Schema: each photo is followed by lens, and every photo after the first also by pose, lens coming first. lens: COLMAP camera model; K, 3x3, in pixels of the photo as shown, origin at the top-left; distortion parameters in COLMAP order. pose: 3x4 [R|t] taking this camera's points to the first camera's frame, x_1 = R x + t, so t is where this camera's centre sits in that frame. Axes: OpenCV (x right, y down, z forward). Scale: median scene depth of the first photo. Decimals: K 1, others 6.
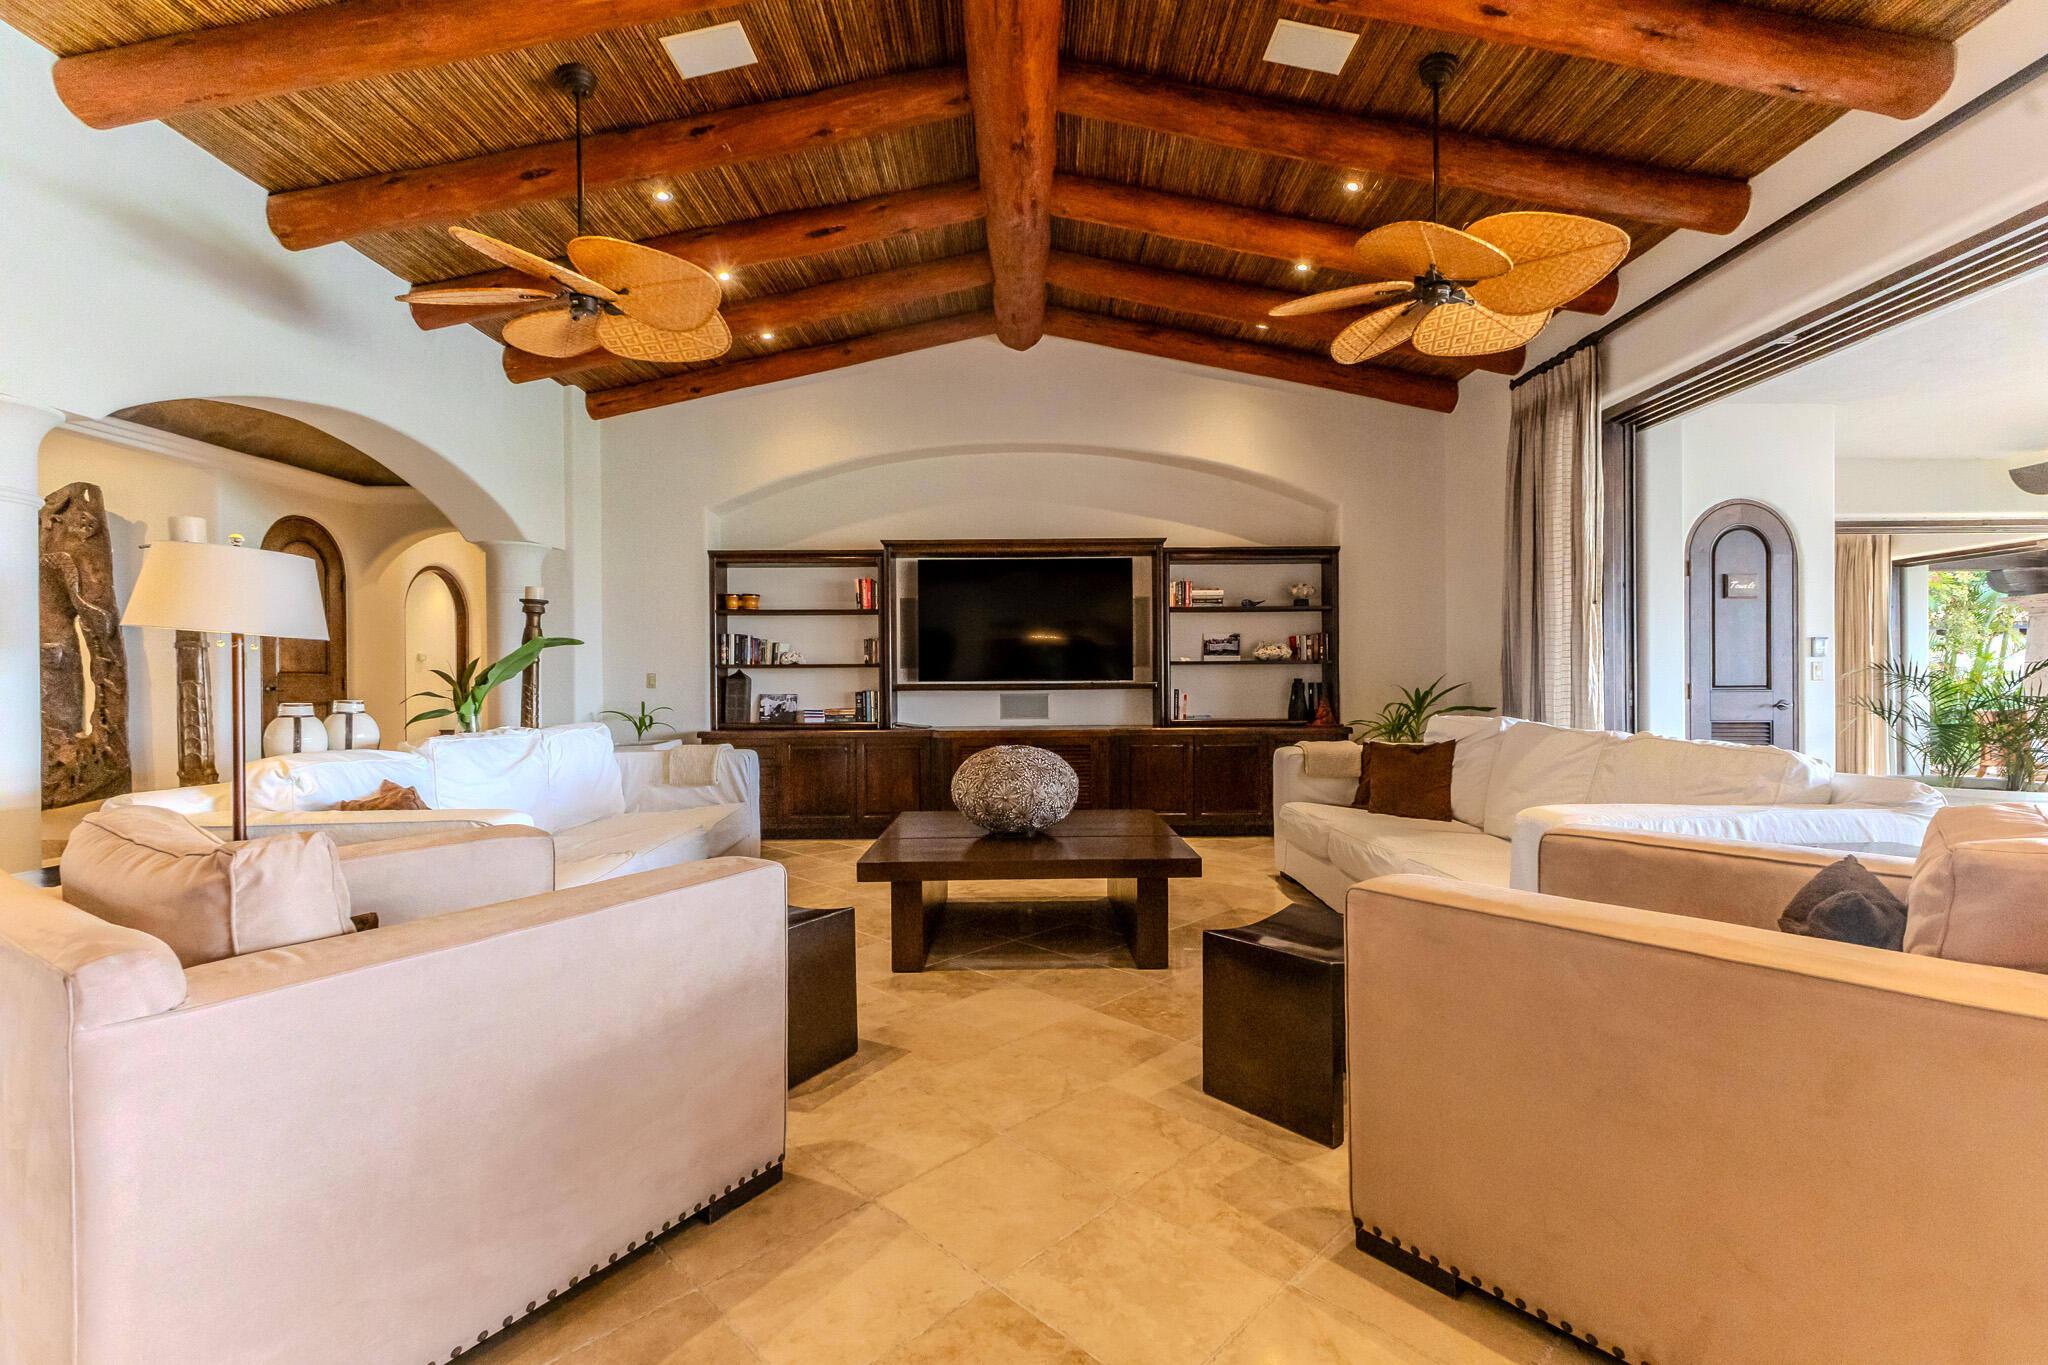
lens RADIAL K [[897.2, 0, 1024.0], [0, 897.2, 682.5], [0, 0, 1]] dist [0.004452, -0.000109]
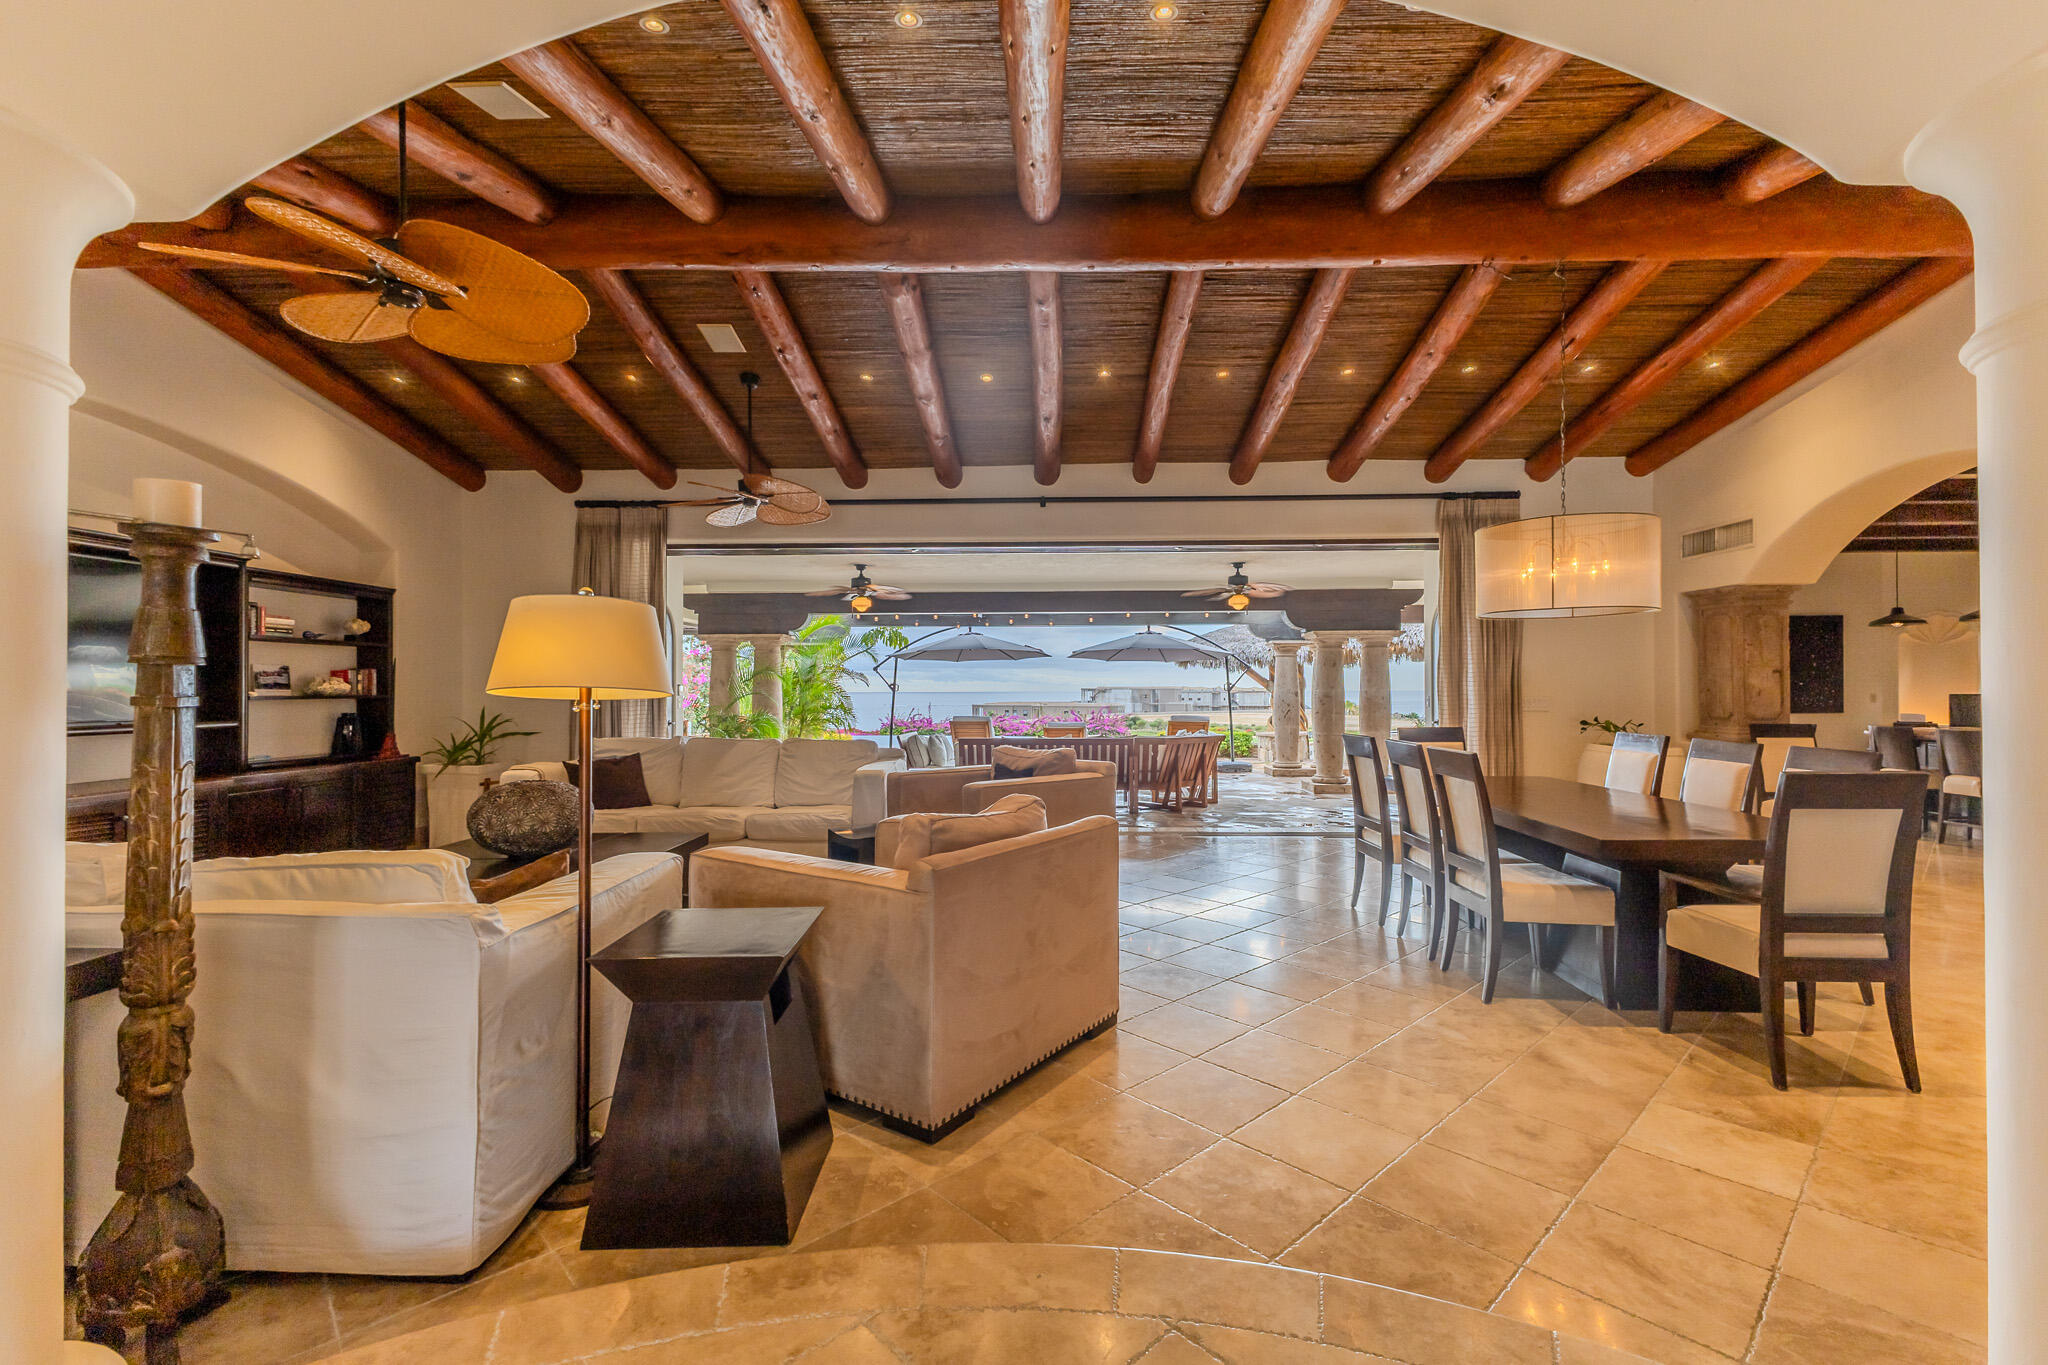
lens RADIAL K [[897.2, 0, 1024.0], [0, 897.2, 682.5], [0, 0, 1]] dist [0.004452, -0.000109]
pose [[0.024180, 0.017653, 0.999552, -0.698294], [0.021111, 0.999612, -0.018165, -0.003782], [-0.999485, 0.021541, 0.023798, 0.207333]]
